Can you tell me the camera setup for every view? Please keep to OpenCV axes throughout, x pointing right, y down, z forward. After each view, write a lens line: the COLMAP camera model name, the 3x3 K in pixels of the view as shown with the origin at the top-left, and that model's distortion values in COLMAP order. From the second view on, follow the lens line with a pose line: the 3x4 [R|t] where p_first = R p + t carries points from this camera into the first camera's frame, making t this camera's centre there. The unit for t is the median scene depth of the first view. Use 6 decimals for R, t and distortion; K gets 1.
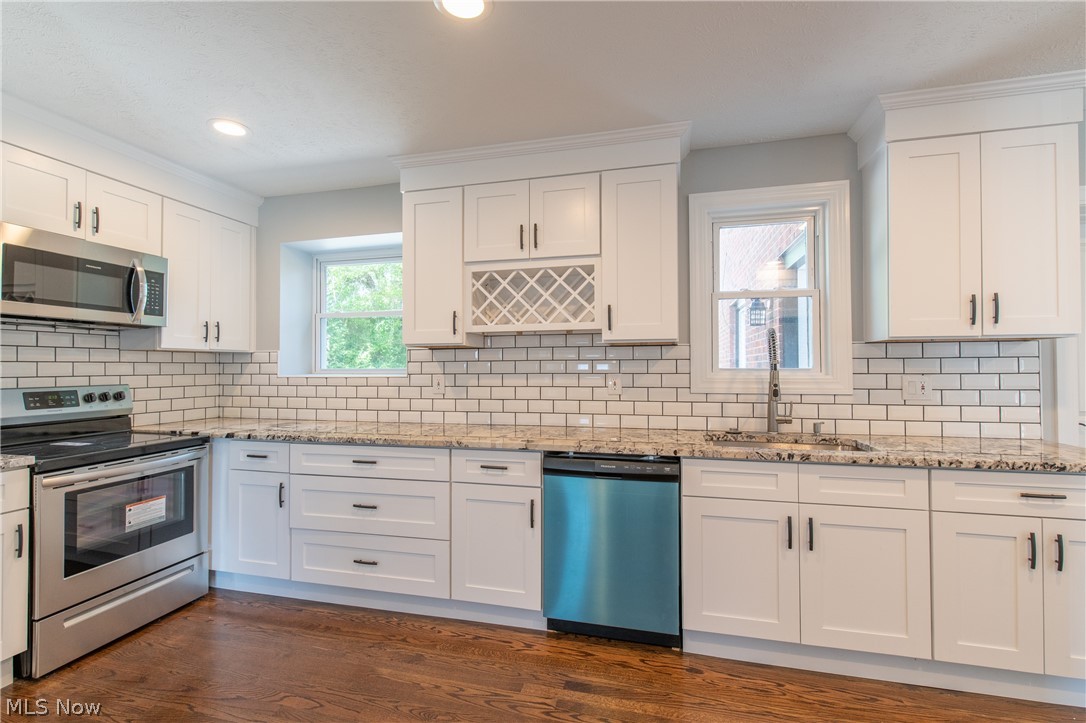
lens RADIAL K [[473.4, 0, 542.2], [0, 473.4, 360.9], [0, 0, 1]] dist [0.002715, -0.002021]
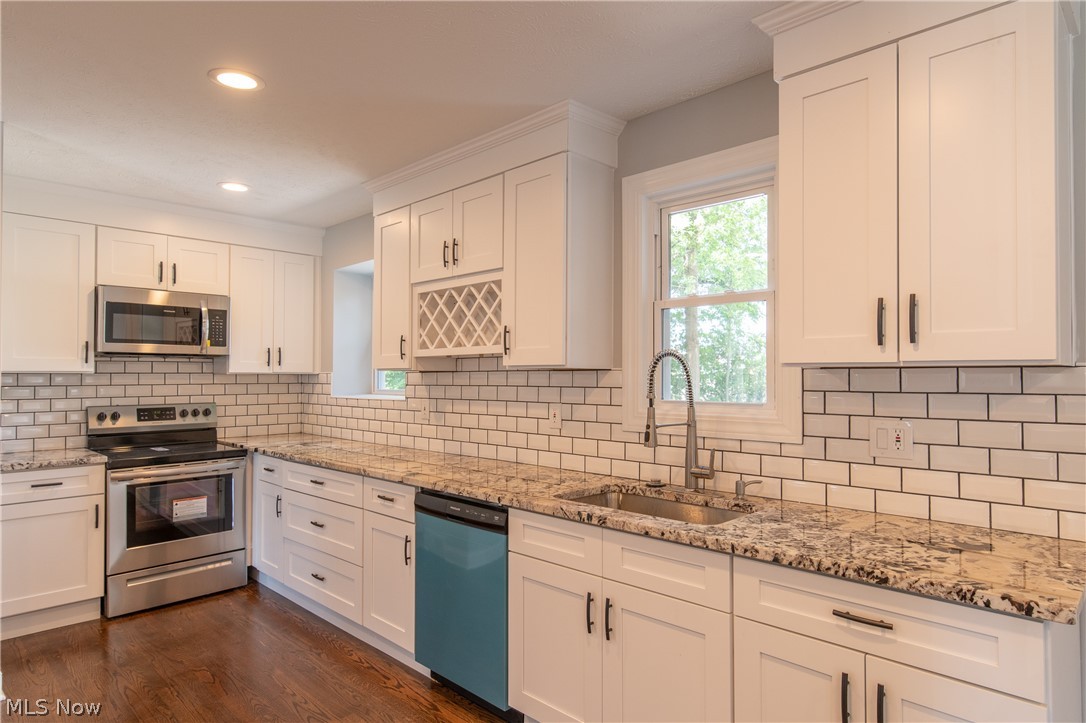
lens RADIAL K [[623.5, 0, 543.4], [0, 623.5, 365.8], [0, 0, 1]] dist [0.001781, 0.002713]
pose [[0.869311, -0.007022, -0.494216, 0.759405], [0.005784, 0.999975, -0.004034, -0.038852], [0.494232, 0.000648, 0.869330, 0.036593]]
